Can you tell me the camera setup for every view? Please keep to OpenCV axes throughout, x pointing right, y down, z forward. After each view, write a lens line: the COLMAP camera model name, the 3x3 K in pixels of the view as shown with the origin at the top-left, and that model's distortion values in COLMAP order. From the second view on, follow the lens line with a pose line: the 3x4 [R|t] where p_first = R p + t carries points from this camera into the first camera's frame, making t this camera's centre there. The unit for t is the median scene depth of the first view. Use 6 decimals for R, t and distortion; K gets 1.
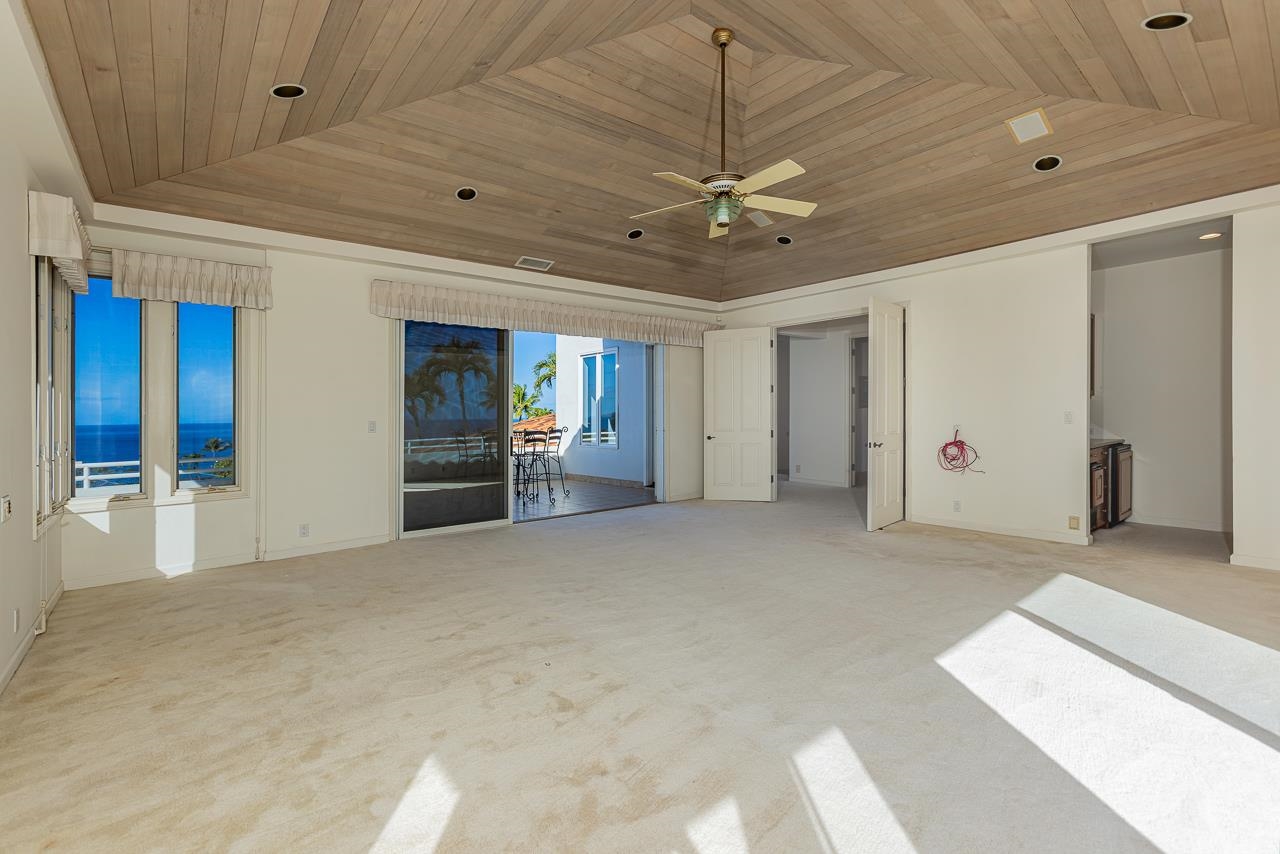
lens RADIAL K [[557.4, 0, 606.7], [0, 557.4, 418.4], [0, 0, 1]] dist [0.001762, 0.000340]
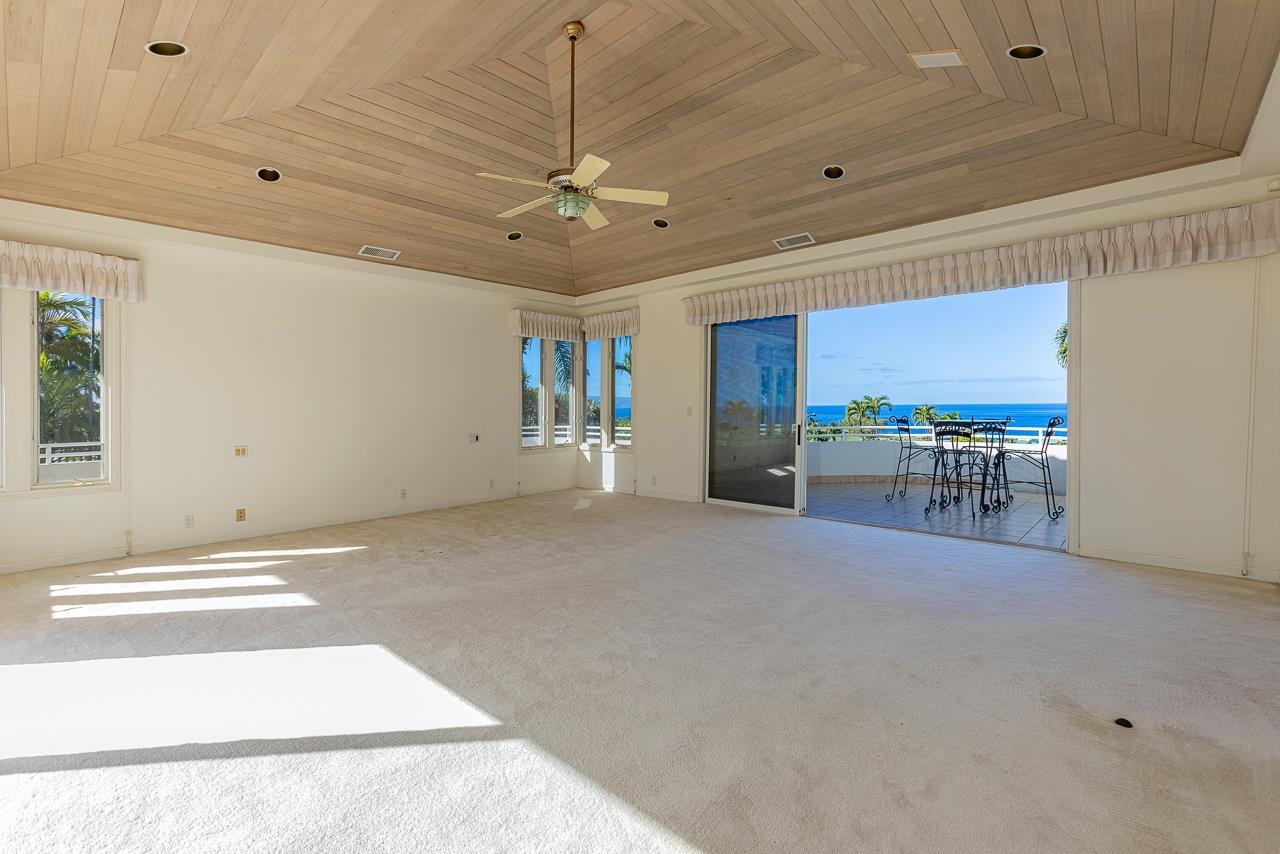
lens RADIAL K [[567.1, 0, 639.3], [0, 567.1, 408.9], [0, 0, 1]] dist [0.001037, 0.000077]
pose [[0.173250, 0.020187, -0.984671, 0.965413], [0.001458, 0.999784, 0.020754, -0.021185], [0.984877, -0.005031, 0.173184, 0.727663]]
